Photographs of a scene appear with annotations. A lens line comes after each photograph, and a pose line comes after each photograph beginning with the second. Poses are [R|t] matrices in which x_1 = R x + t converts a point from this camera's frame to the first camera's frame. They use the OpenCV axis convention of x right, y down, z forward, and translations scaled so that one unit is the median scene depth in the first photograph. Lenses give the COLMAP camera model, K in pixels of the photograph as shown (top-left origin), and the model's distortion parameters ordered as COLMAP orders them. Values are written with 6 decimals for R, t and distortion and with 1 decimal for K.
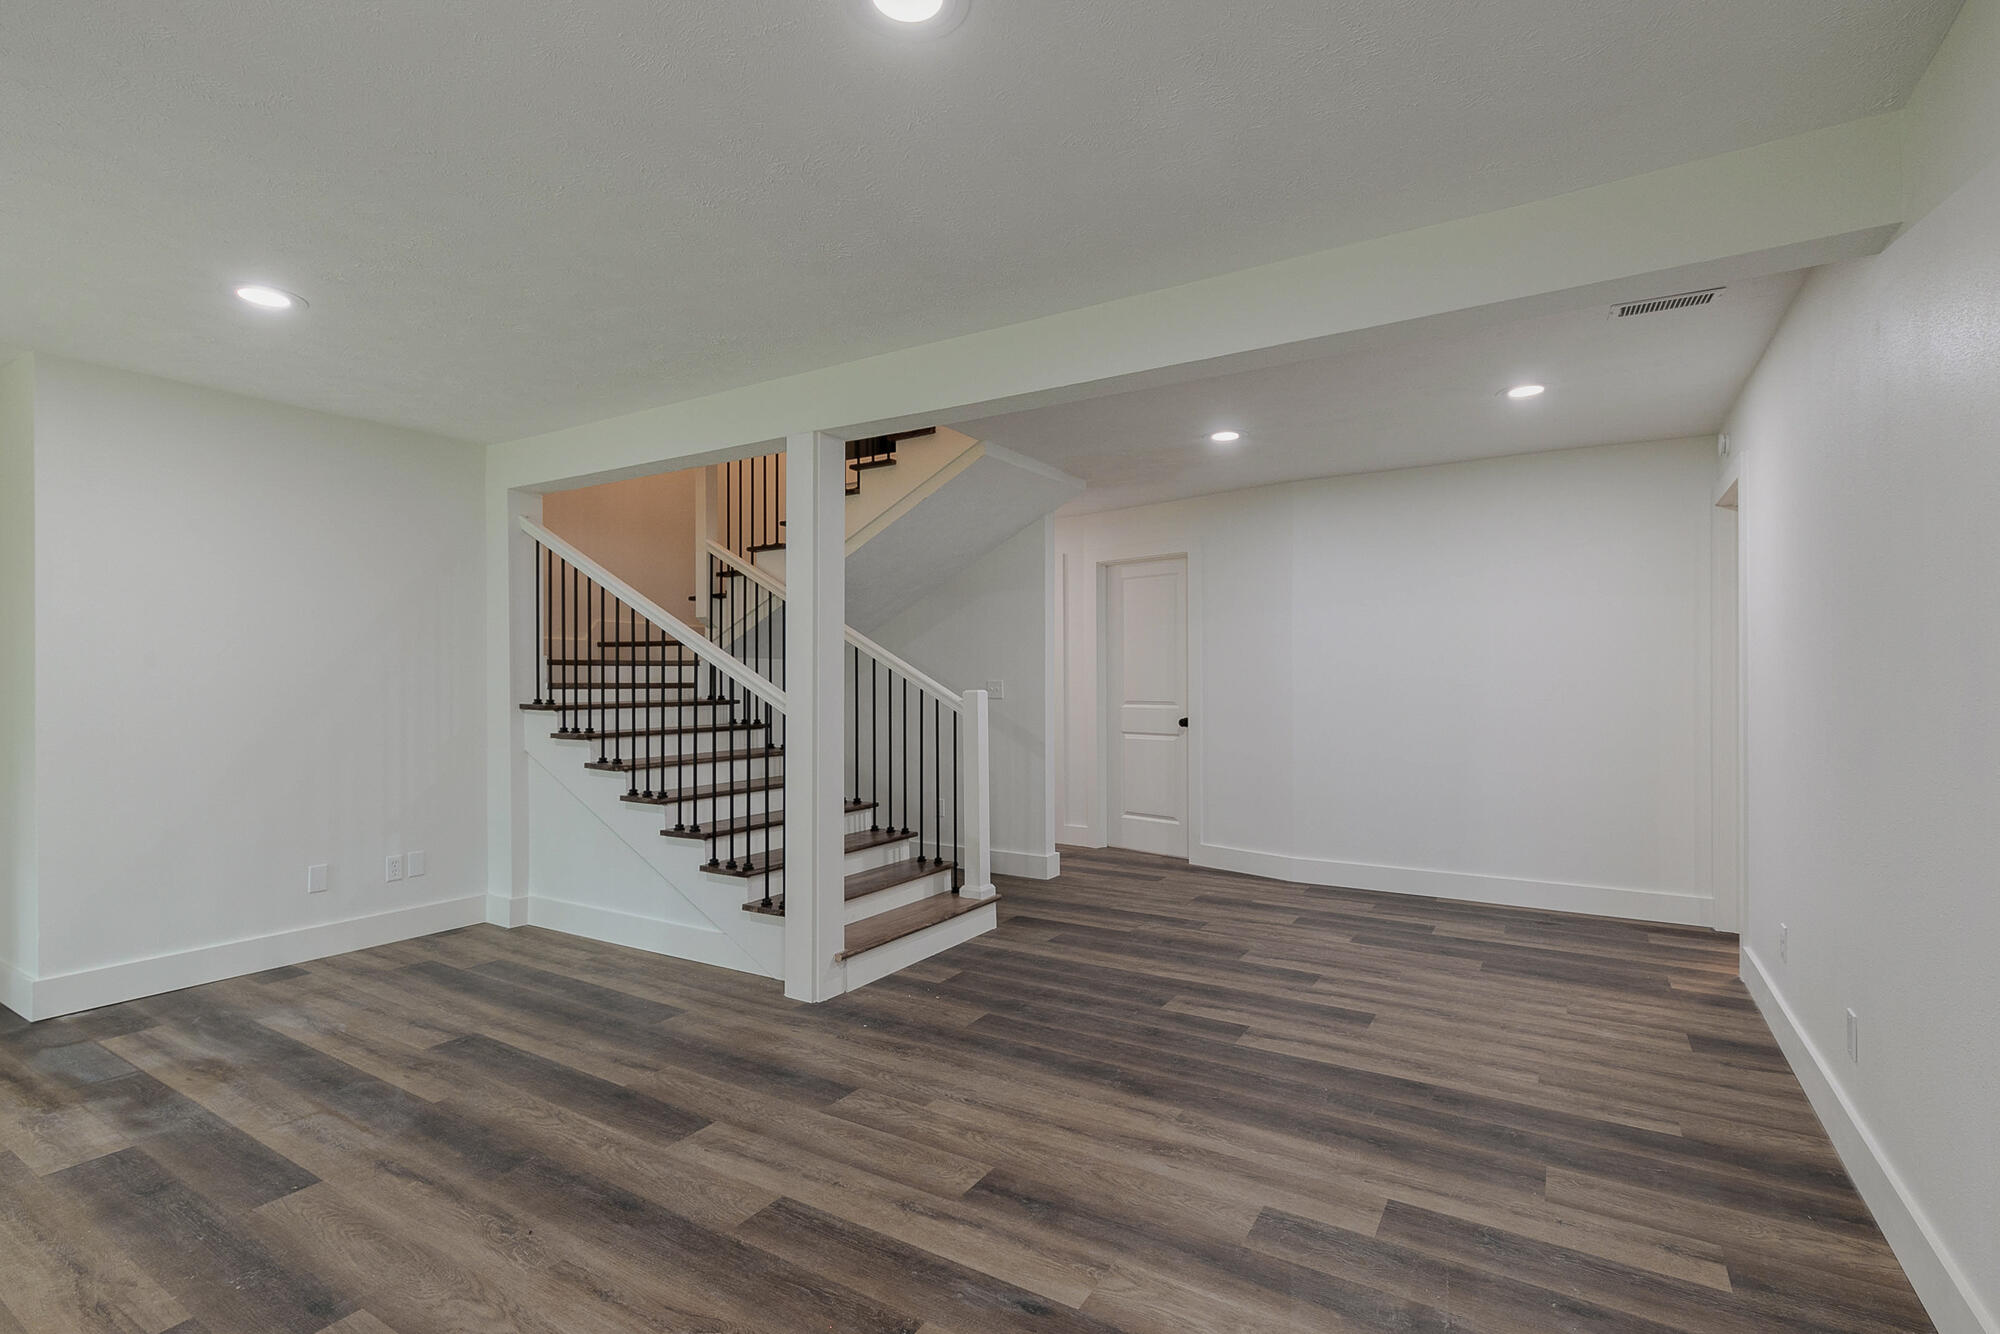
lens RADIAL K [[923.7, 0, 1000.0], [0, 923.7, 667.0], [0, 0, 1]] dist [0.000142, -0.000372]
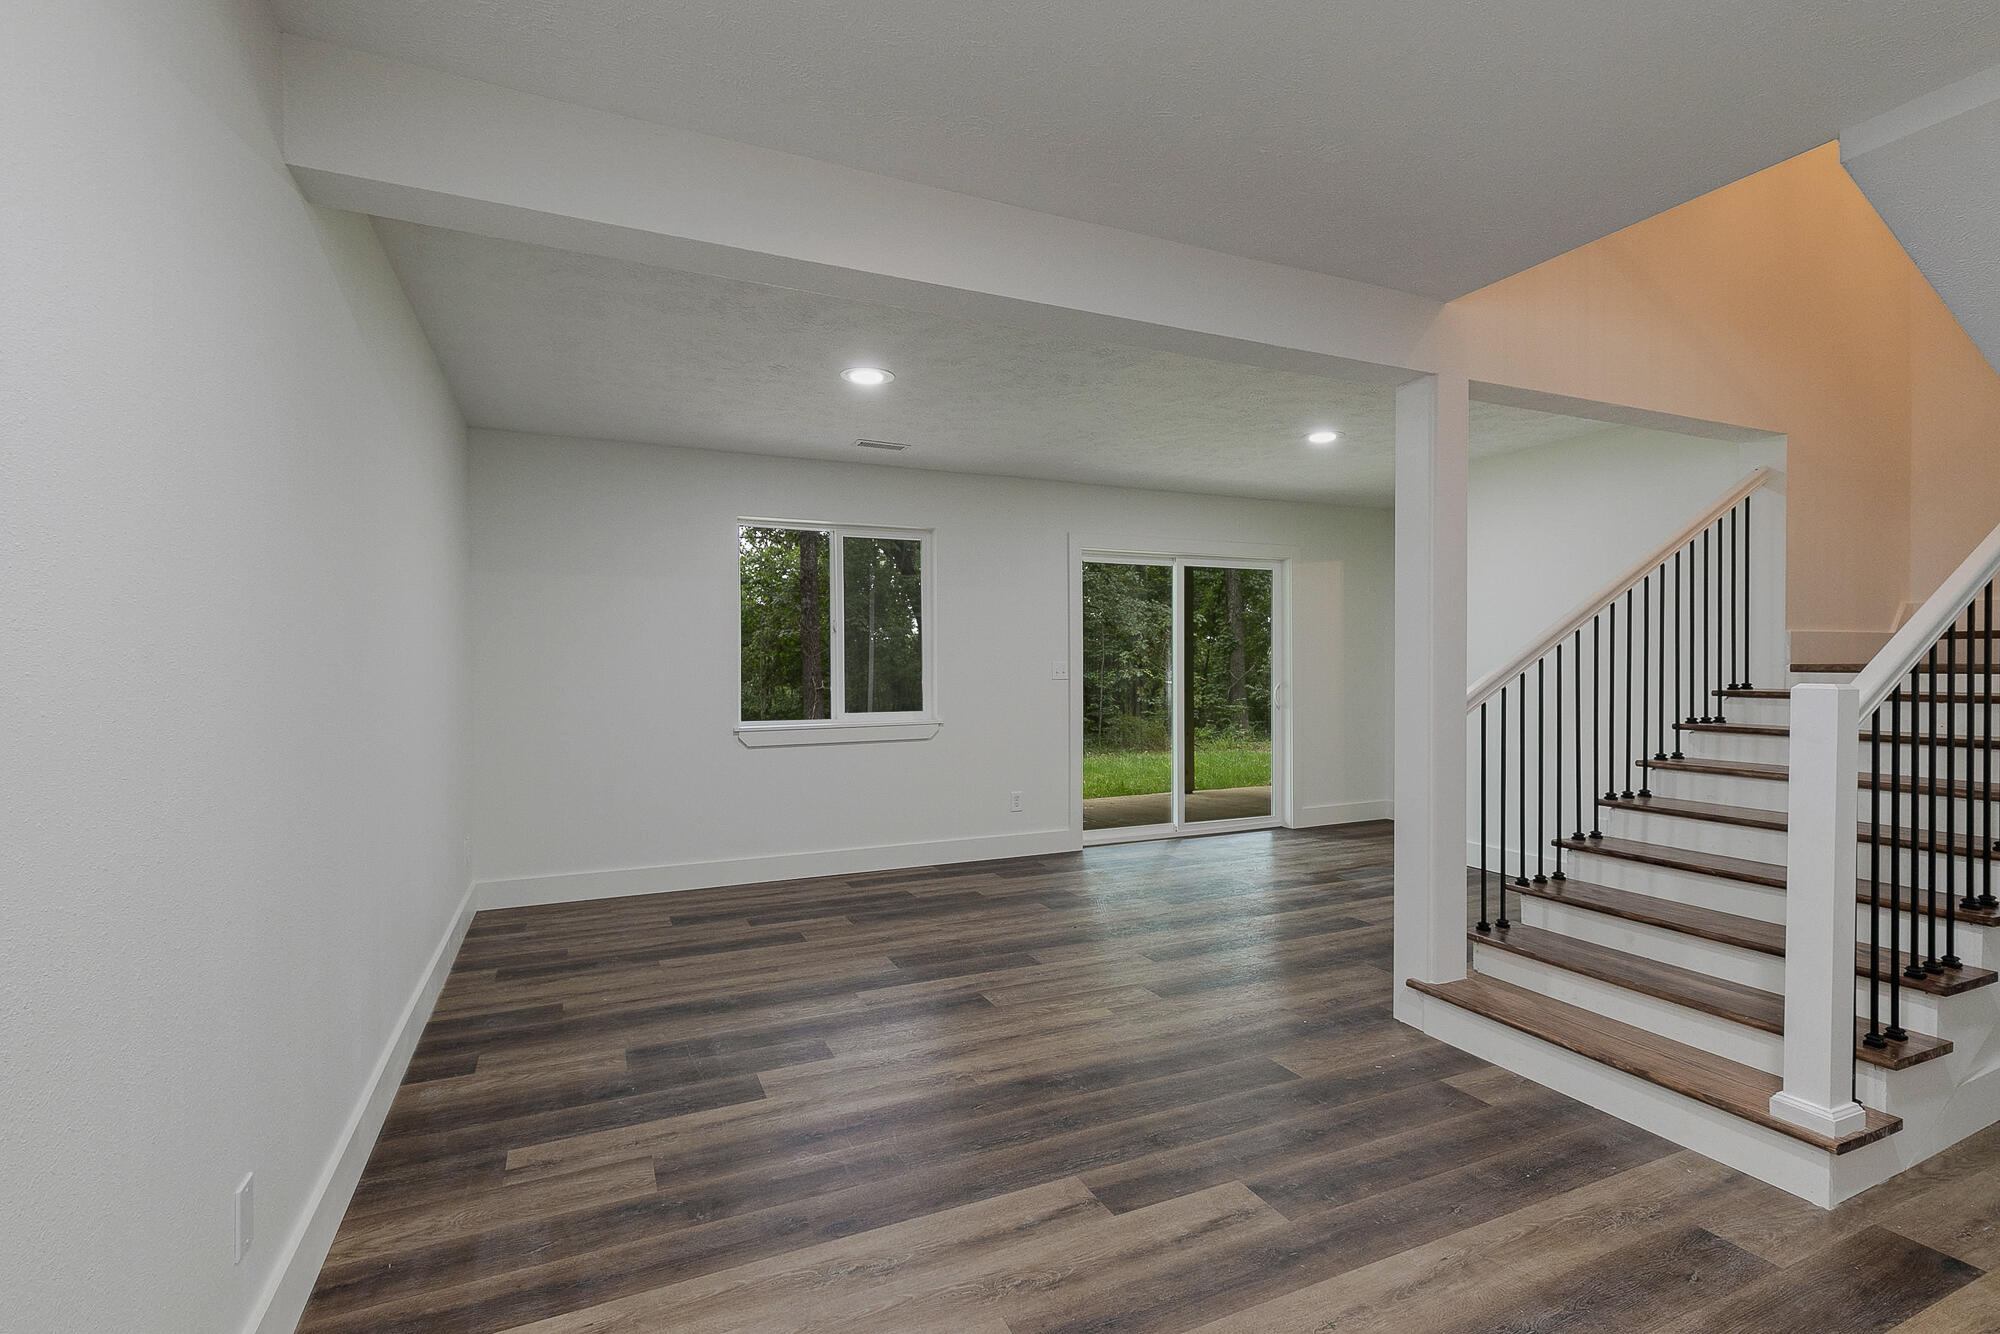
lens RADIAL K [[923.7, 0, 1000.0], [0, 923.7, 667.0], [0, 0, 1]] dist [0.000142, -0.000372]
pose [[-0.556887, 0.008433, -0.830545, 0.926821], [0.013151, 0.999913, 0.001335, 0.017066], [0.830484, -0.010180, -0.556950, 1.437384]]
